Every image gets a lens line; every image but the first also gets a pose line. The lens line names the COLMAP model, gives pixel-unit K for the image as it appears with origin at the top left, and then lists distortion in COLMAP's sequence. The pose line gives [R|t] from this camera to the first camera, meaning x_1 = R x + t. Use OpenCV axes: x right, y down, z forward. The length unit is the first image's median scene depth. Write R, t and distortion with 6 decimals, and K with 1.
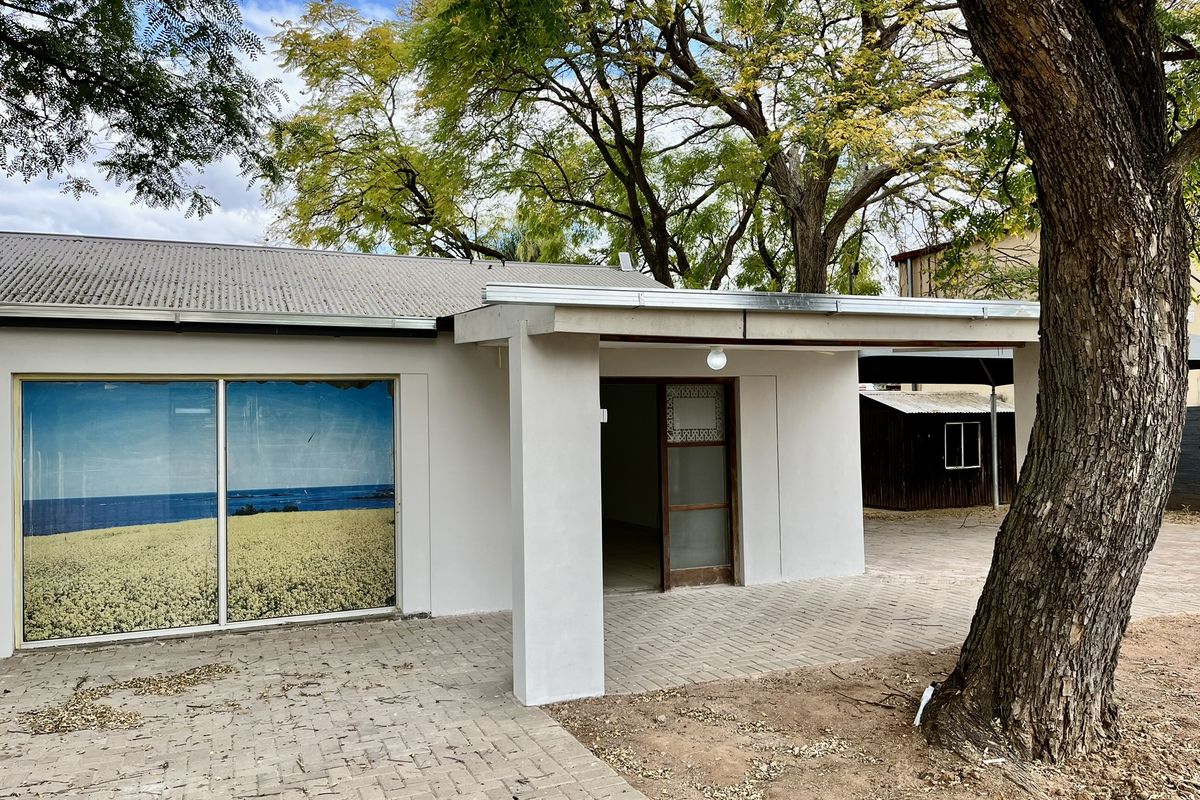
lens RADIAL K [[904.9, 0, 600.0], [0, 904.9, 400.0], [0, 0, 1]] dist [0.030104, -0.002964]
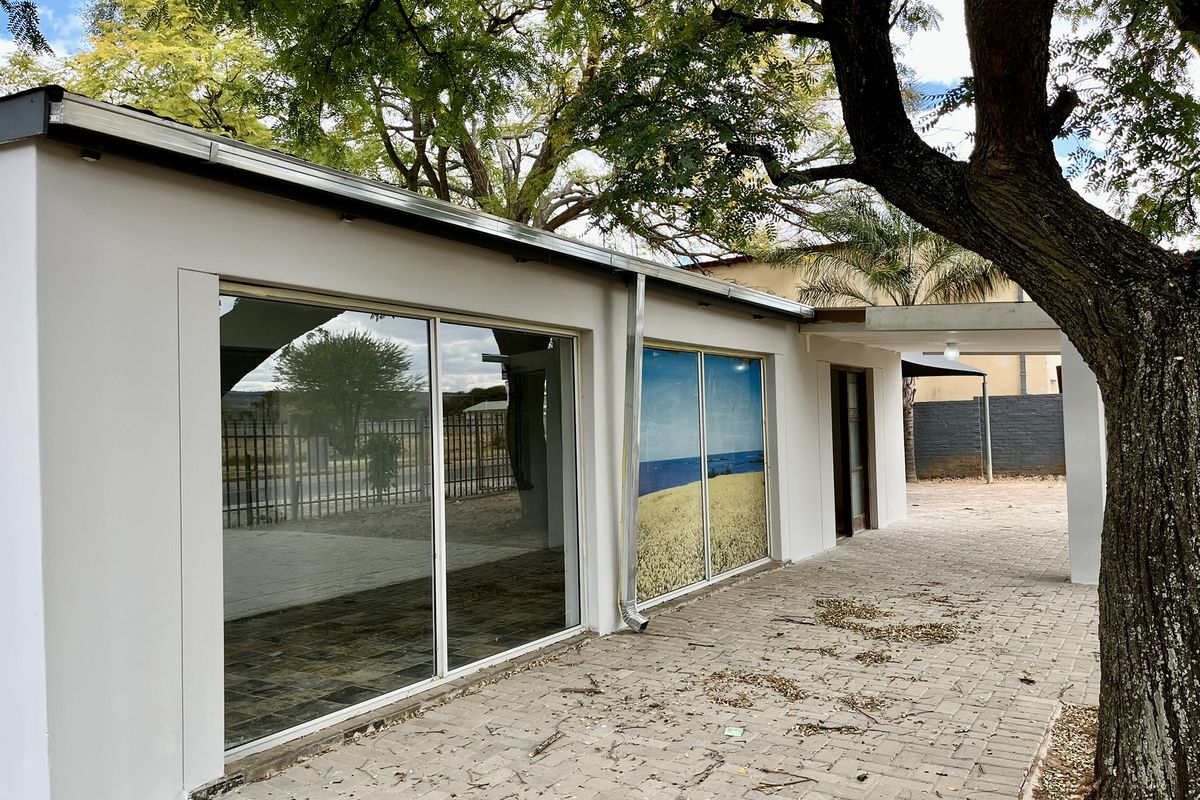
lens RADIAL K [[904.9, 0, 600.0], [0, 904.9, 400.0], [0, 0, 1]] dist [0.030104, -0.002964]
pose [[0.820196, 0.016595, 0.571842, -1.087328], [-0.012404, 0.999860, -0.011225, 0.047219], [-0.571948, 0.002113, 0.820287, 0.194285]]
